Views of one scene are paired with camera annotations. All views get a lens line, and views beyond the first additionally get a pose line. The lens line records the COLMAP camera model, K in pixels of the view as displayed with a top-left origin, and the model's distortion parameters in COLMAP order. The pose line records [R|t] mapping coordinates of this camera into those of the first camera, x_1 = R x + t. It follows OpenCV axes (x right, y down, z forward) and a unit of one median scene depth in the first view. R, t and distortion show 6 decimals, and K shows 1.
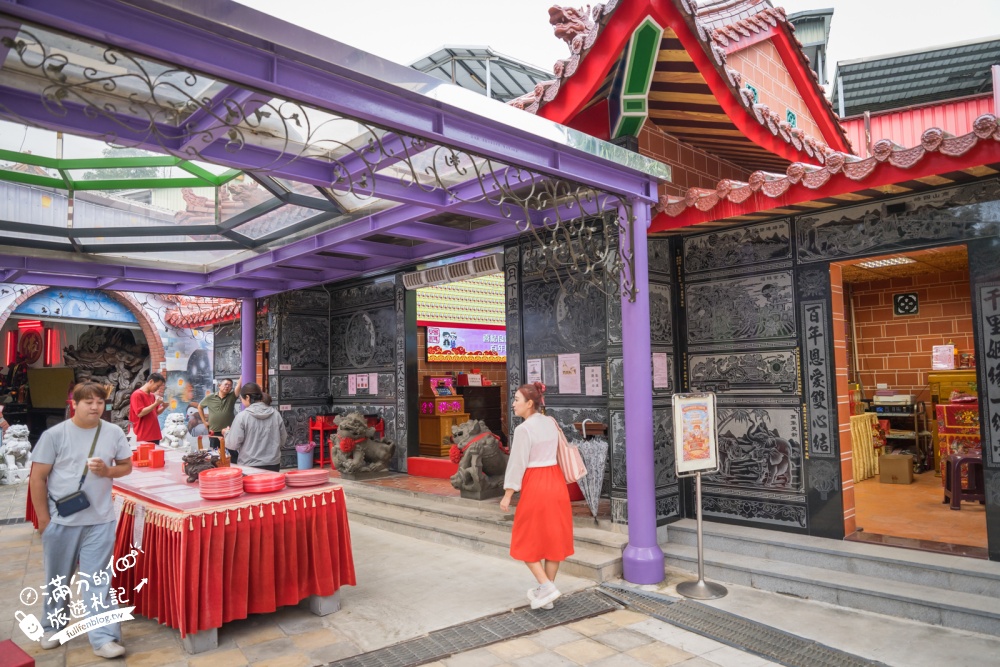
lens RADIAL K [[673.9, 0, 502.3], [0, 673.9, 333.8], [0, 0, 1]] dist [-0.001305, 0.003712]
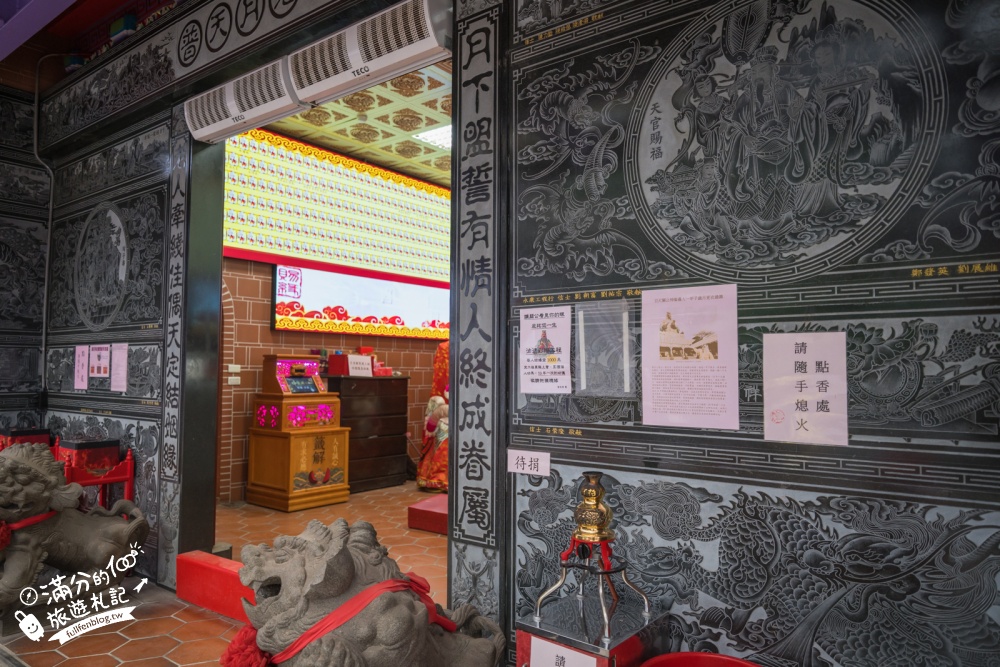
lens RADIAL K [[673.9, 0, 499.4], [0, 673.9, 336.2], [0, 0, 1]] dist [-0.001305, 0.003712]
pose [[0.988507, 0.038082, 0.146303, -0.014088], [-0.041413, 0.998946, 0.019789, 0.035358], [-0.145395, -0.025620, 0.989042, 0.537929]]
